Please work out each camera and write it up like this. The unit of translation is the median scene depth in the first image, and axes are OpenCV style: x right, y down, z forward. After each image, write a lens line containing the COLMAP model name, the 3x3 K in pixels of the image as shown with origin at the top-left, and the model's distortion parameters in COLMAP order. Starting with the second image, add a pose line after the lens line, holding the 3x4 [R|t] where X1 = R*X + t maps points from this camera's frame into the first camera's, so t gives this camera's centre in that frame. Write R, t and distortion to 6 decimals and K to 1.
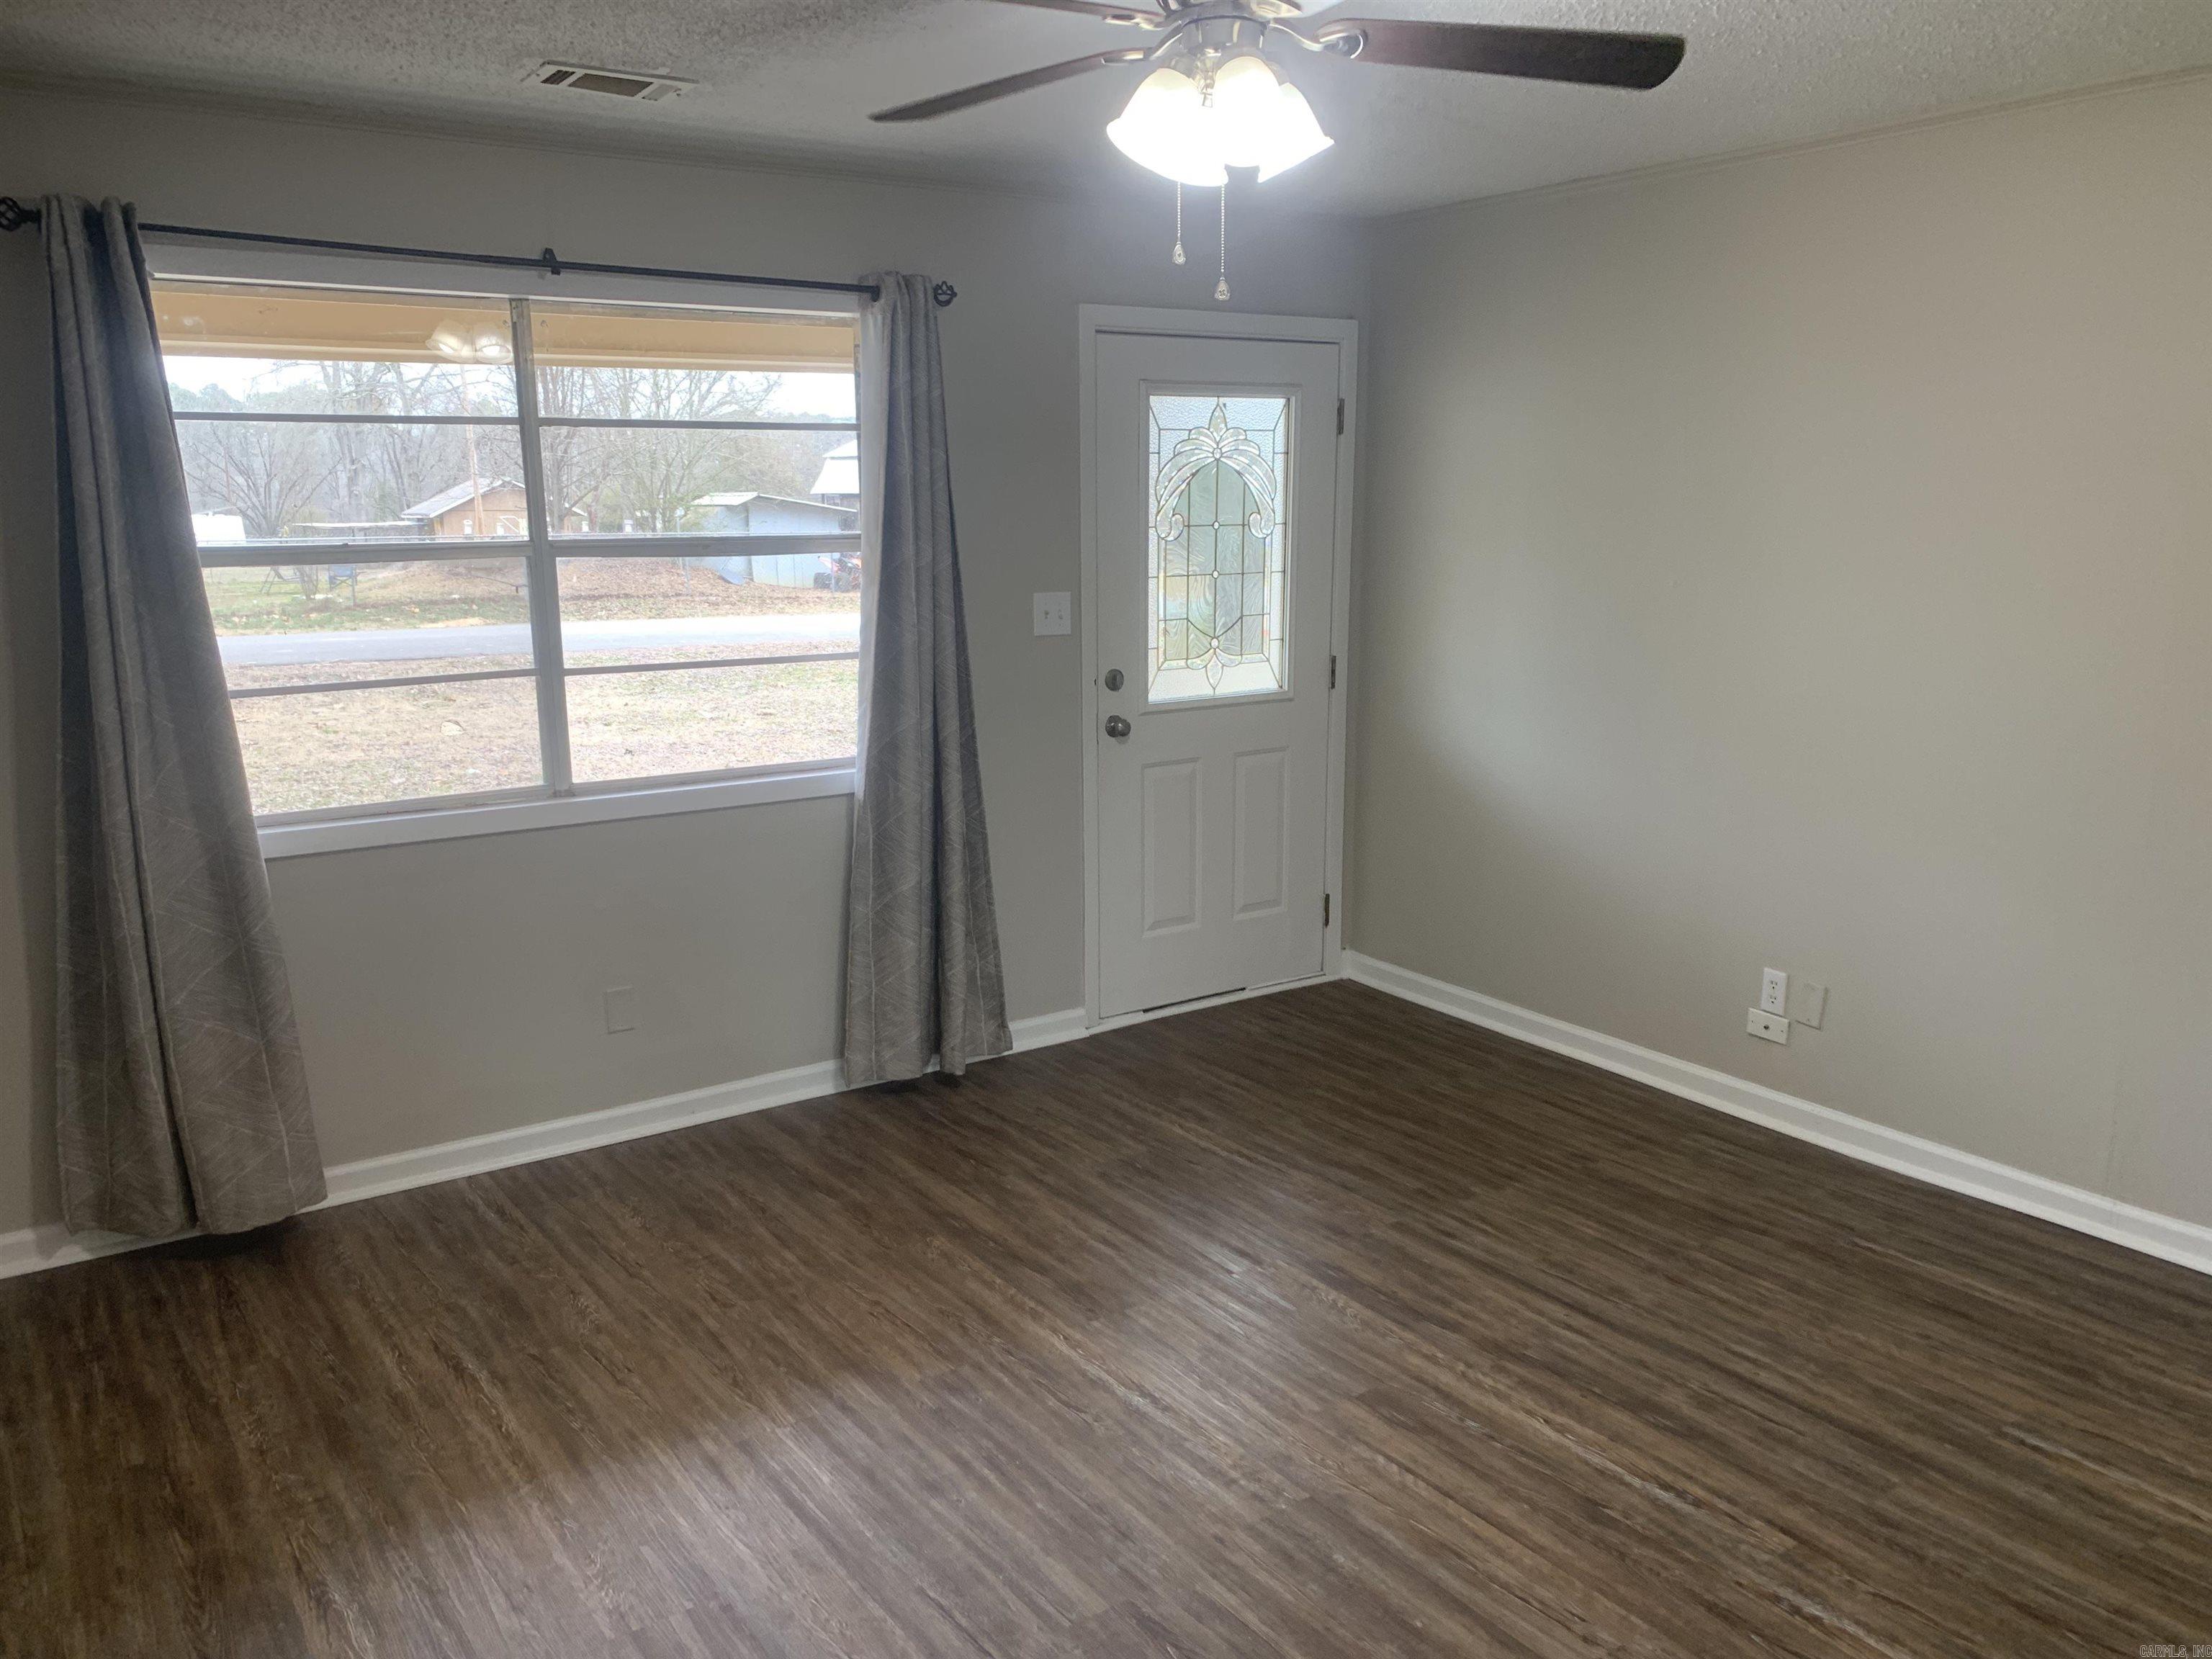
lens RADIAL K [[1697.6, 0, 1105.5], [0, 1697.6, 832.5], [0, 0, 1]] dist [-0.001248, -0.008160]
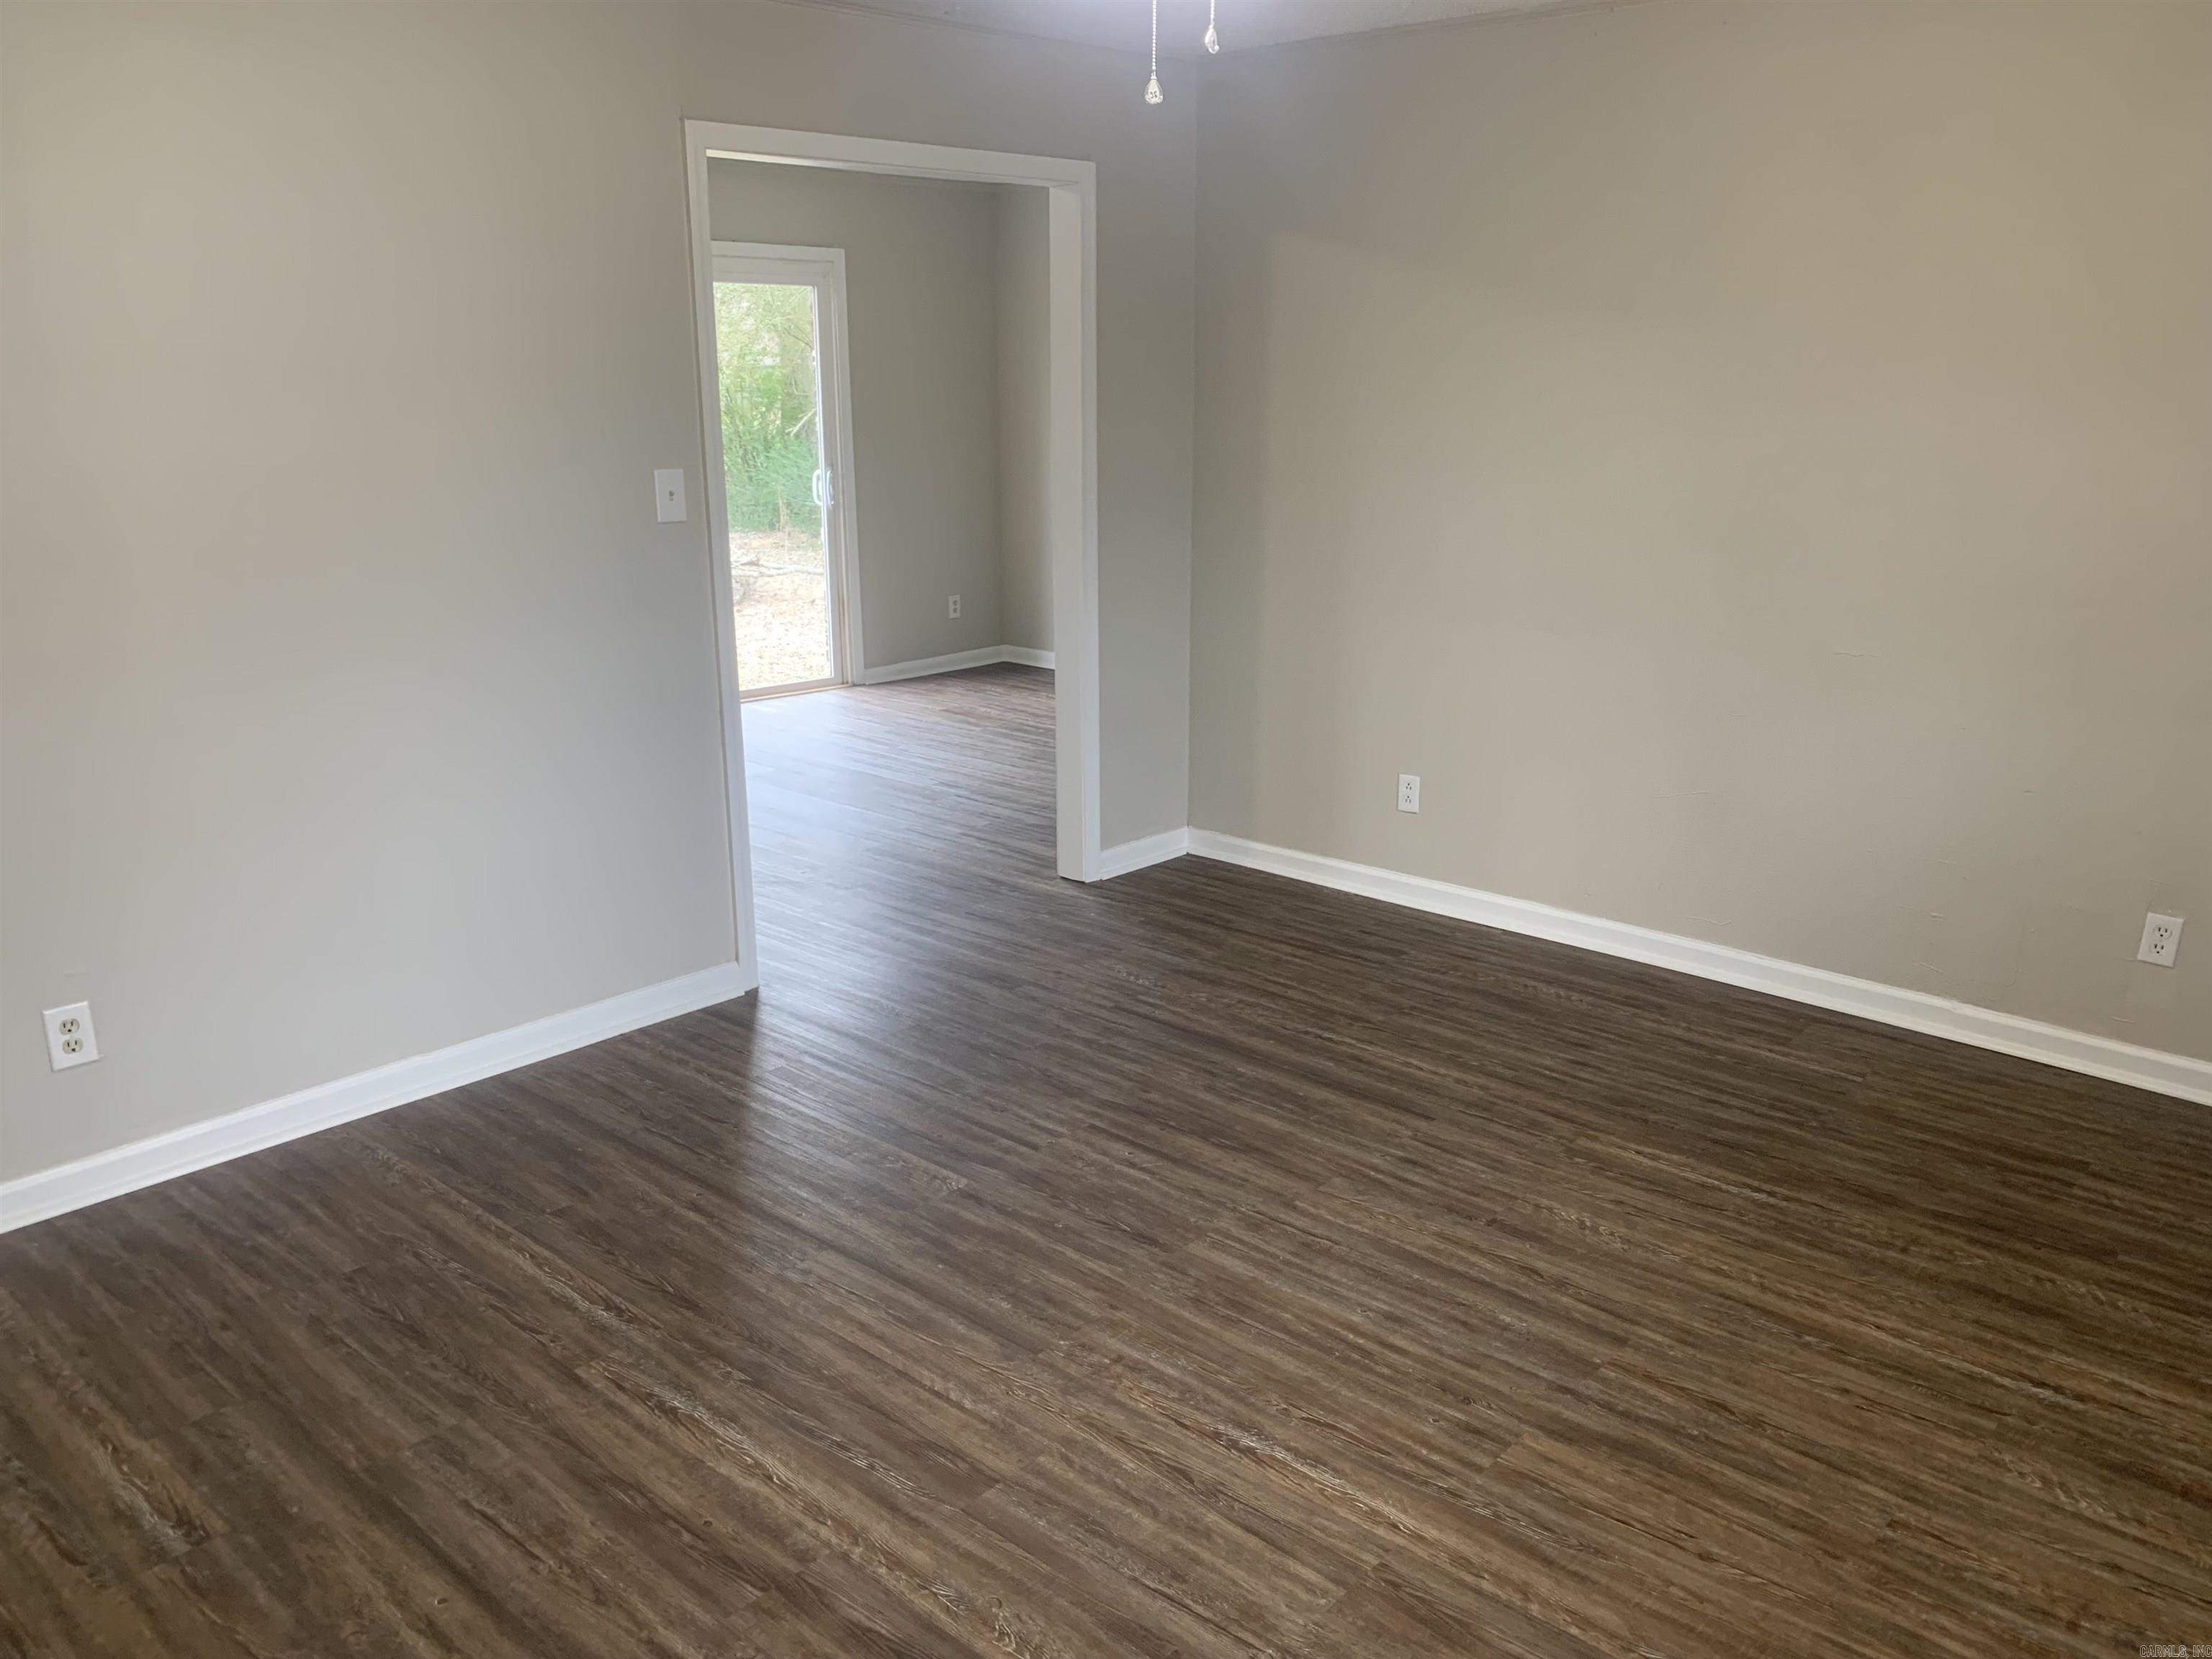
lens RADIAL K [[1697.6, 0, 1105.1], [0, 1697.6, 830.4], [0, 0, 1]] dist [-0.001248, -0.008160]
pose [[-0.974694, 0.069981, -0.212308, 0.265229], [-0.032693, 0.894899, 0.445069, -0.328806], [0.221140, 0.440747, -0.869965, 1.694333]]
